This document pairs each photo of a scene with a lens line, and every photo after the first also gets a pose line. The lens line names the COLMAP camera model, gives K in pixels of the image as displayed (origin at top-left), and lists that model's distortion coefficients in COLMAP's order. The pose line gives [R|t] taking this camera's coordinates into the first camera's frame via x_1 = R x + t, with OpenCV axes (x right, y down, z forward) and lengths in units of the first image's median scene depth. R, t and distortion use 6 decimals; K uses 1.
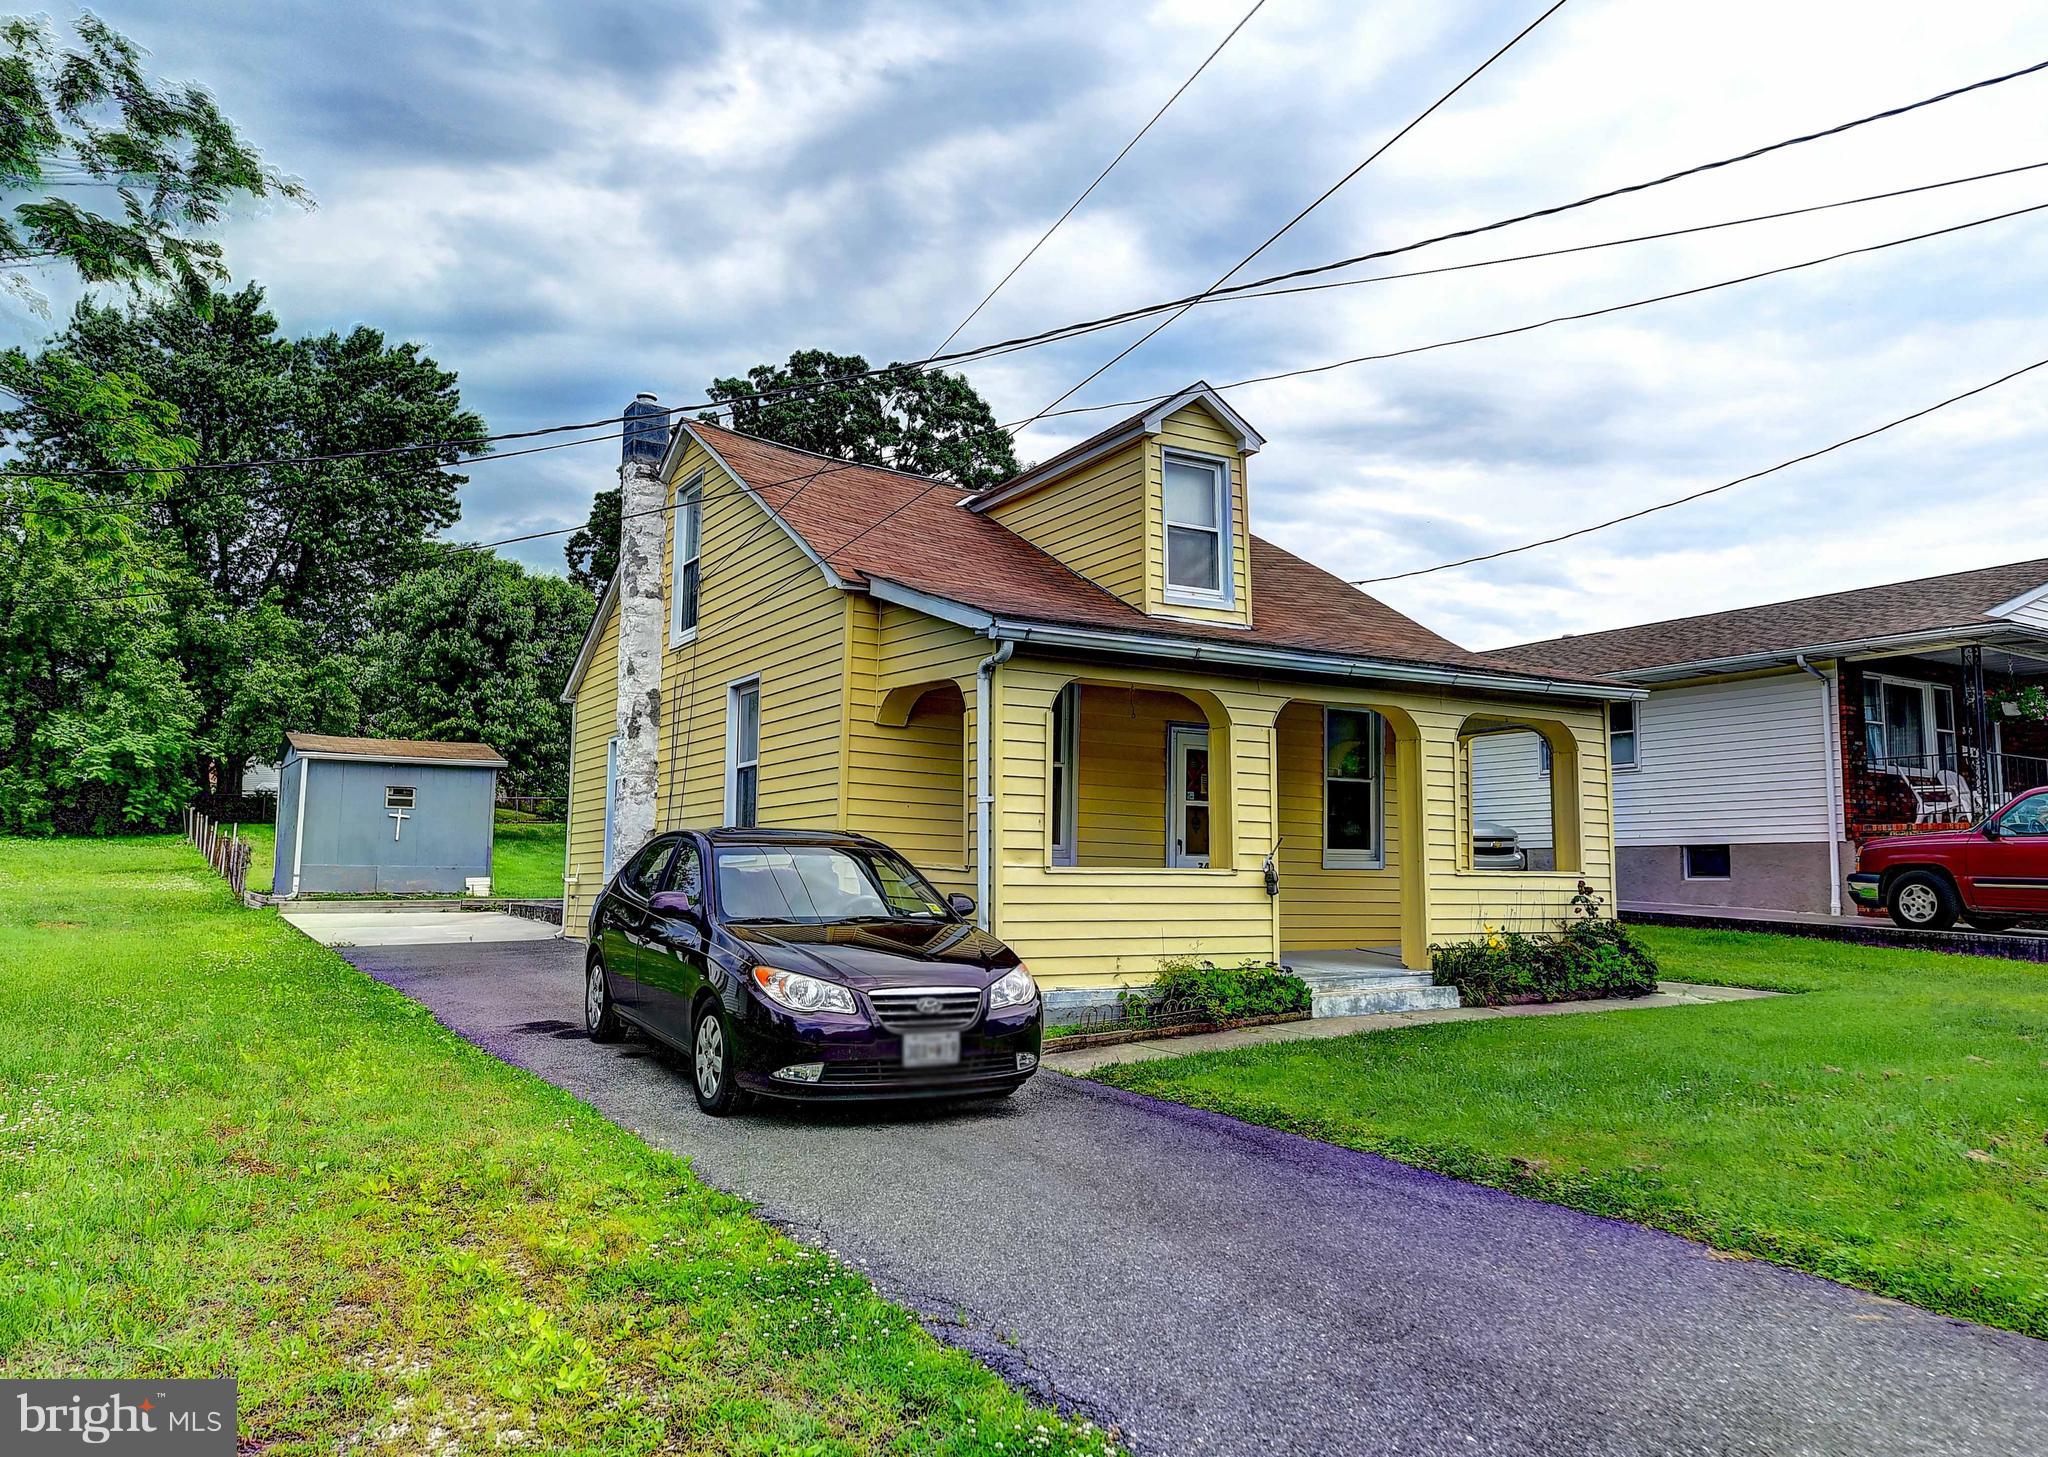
lens RADIAL K [[1535.8, 0, 1018.8], [0, 1535.8, 734.2], [0, 0, 1]] dist [0.006210, -0.012585]
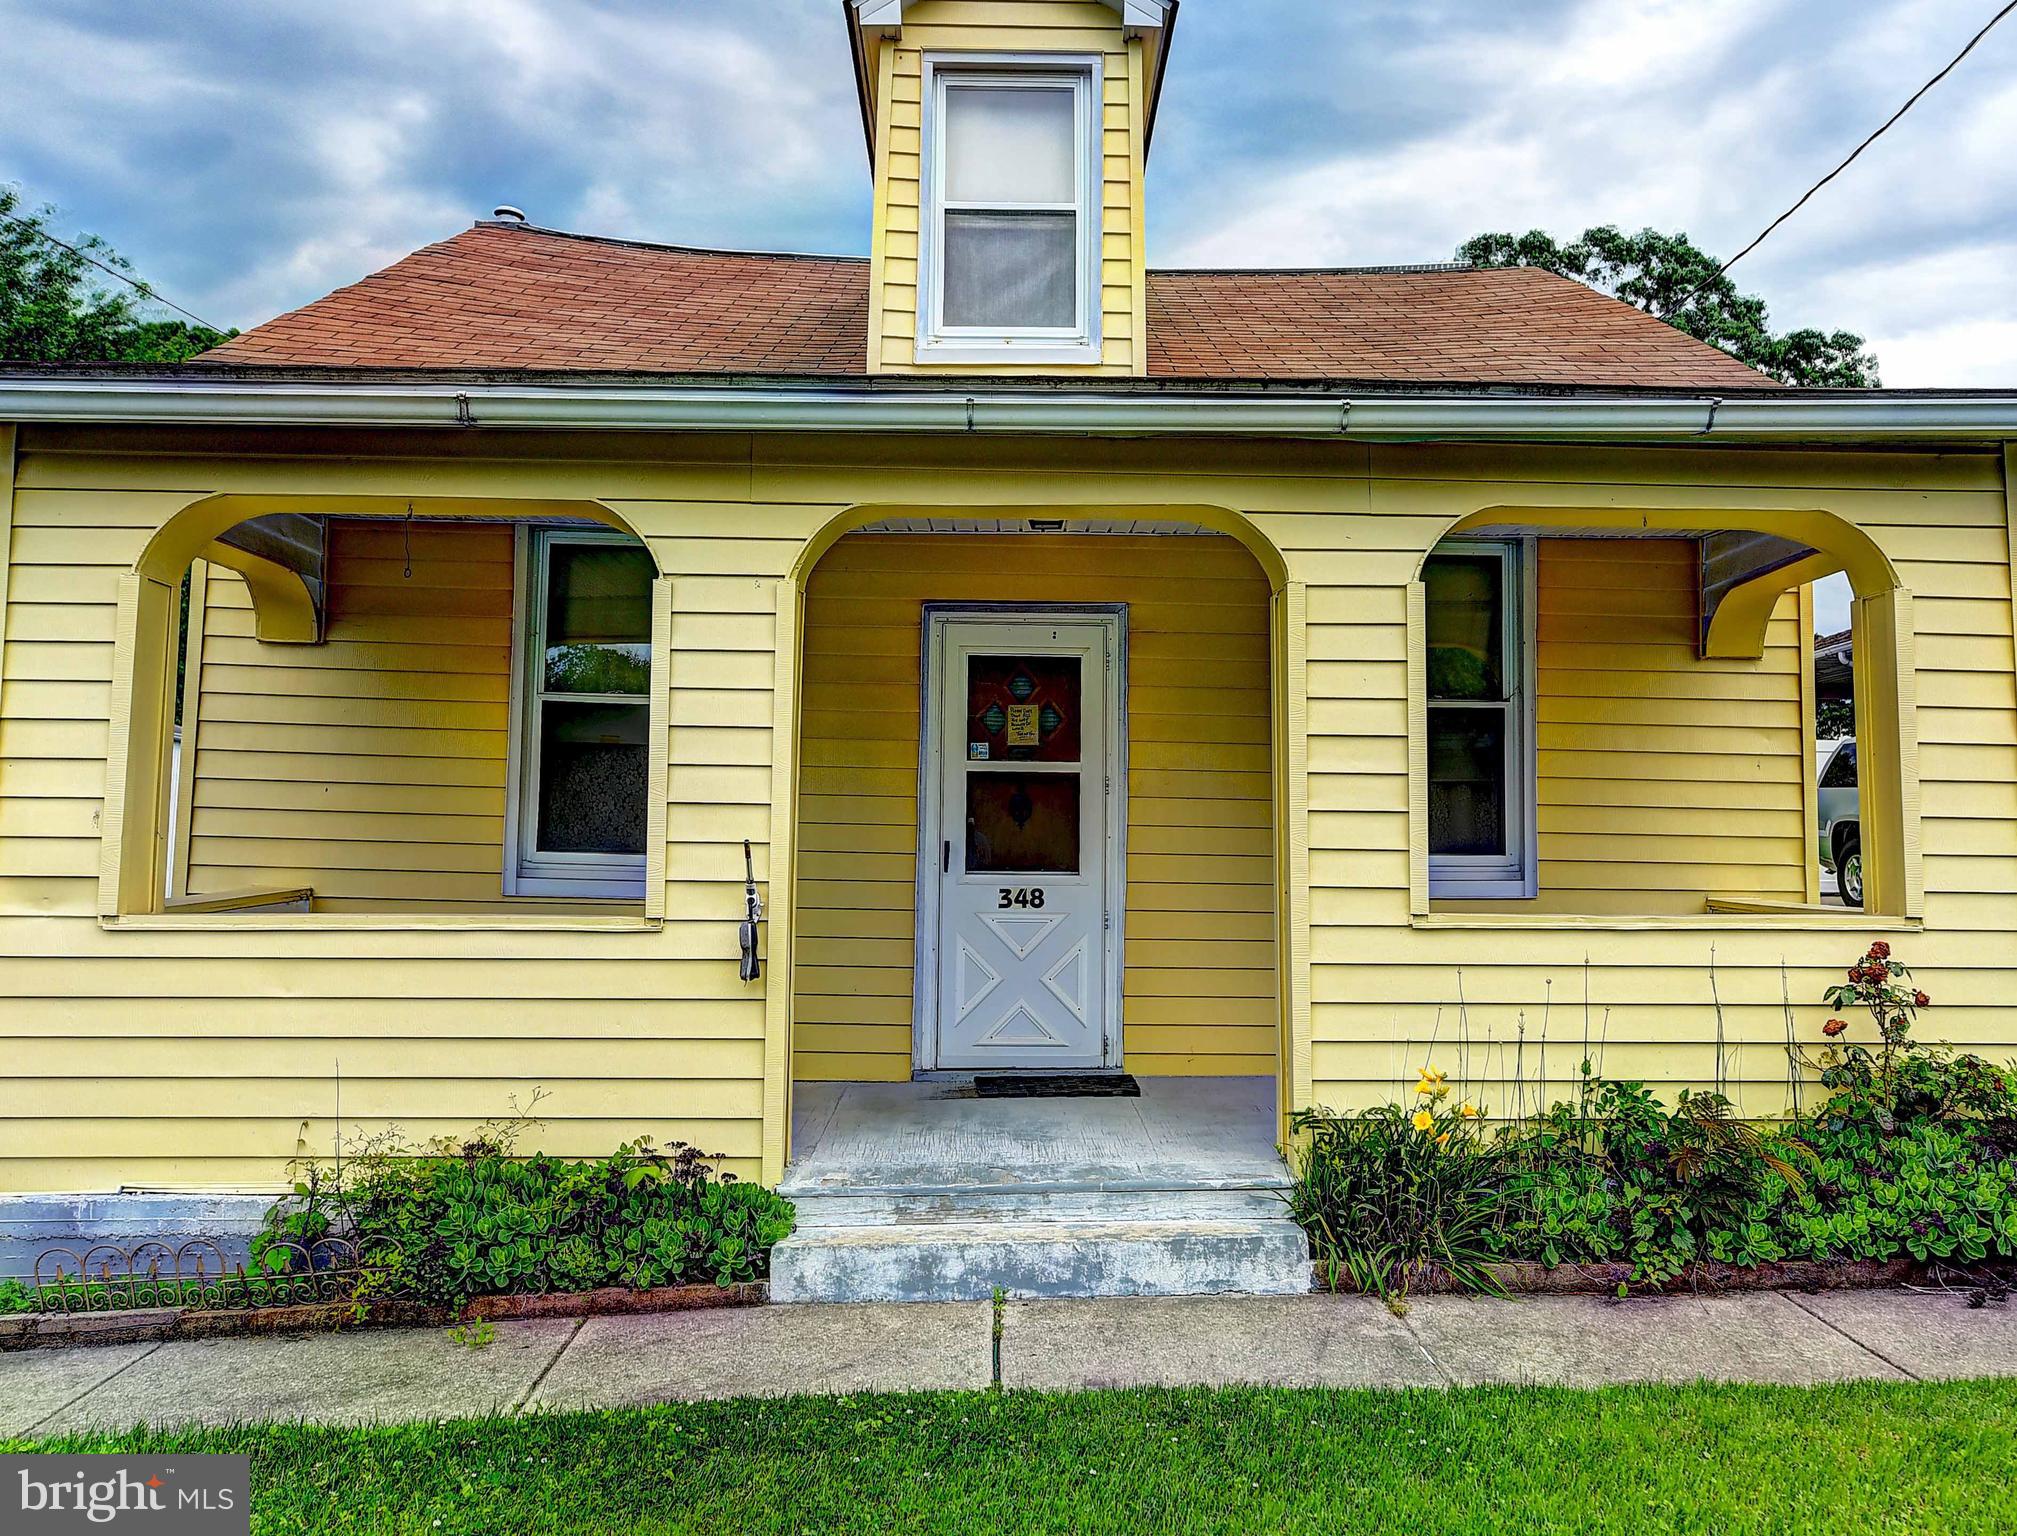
lens RADIAL K [[1595.0, 0, 1024.4], [0, 1595.0, 761.8], [0, 0, 1]] dist [-0.001858, 0.006769]
pose [[0.861464, -0.036833, -0.506481, 0.379494], [0.050064, 0.998667, 0.012526, 0.037776], [0.505345, -0.036147, 0.862160, 0.569445]]
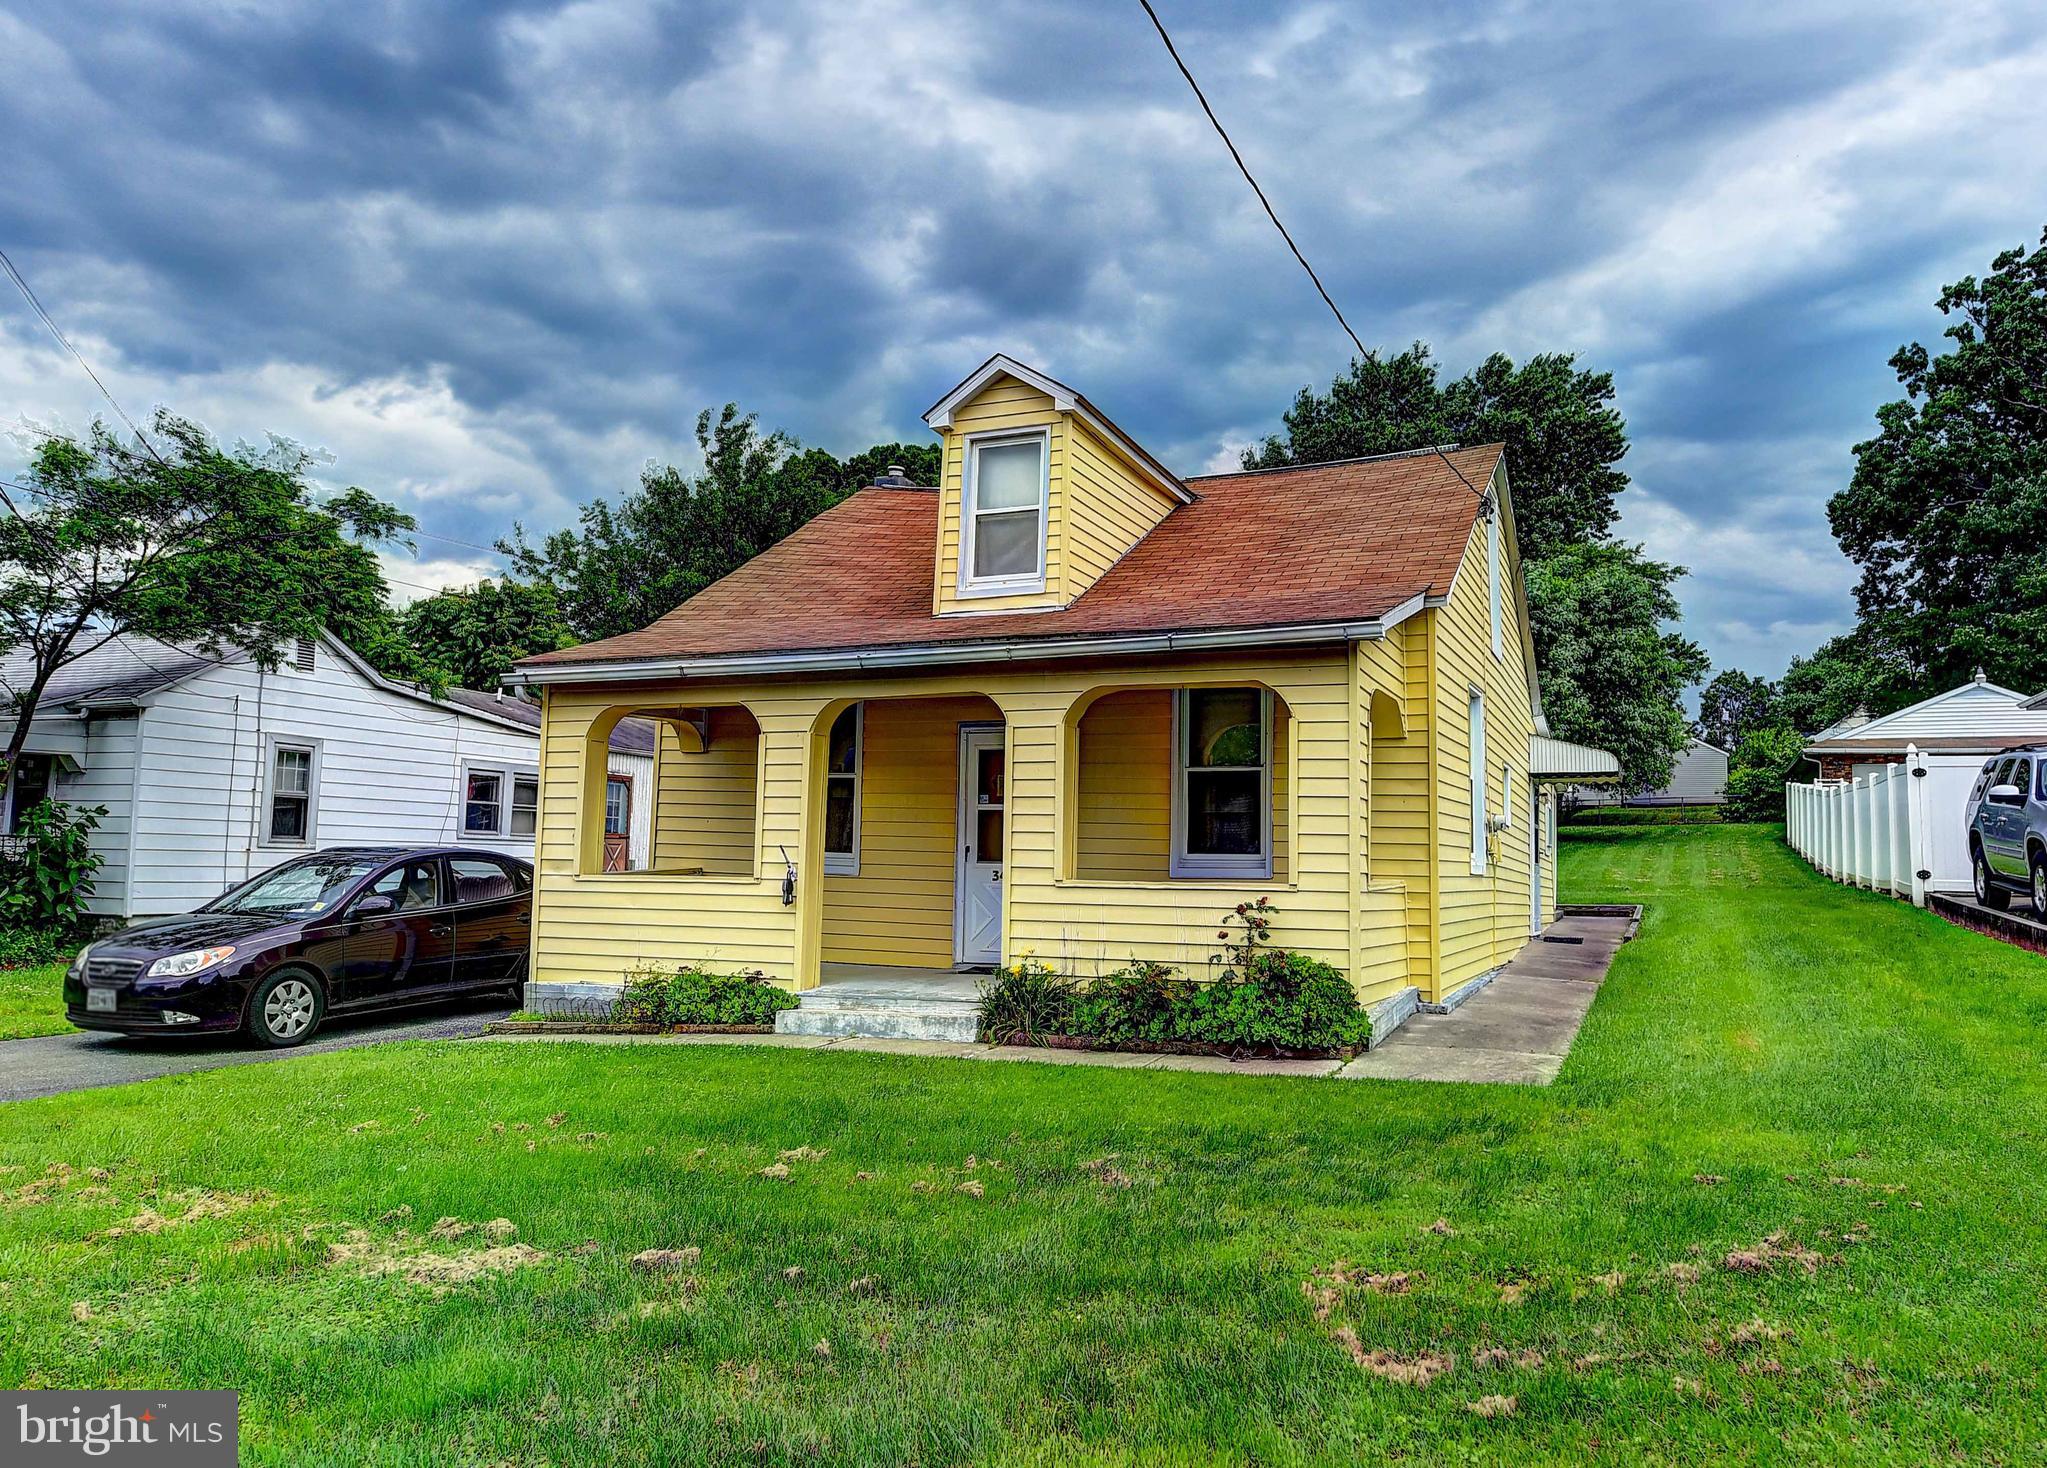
lens RADIAL K [[1535.0, 0, 1024.1], [0, 1535.0, 730.1], [0, 0, 1]] dist [0.006210, -0.012585]
pose [[0.562219, -0.072662, -0.823790, 0.901480], [0.070711, 0.996708, -0.039655, 0.036932], [0.823960, -0.035956, 0.565506, 0.488885]]
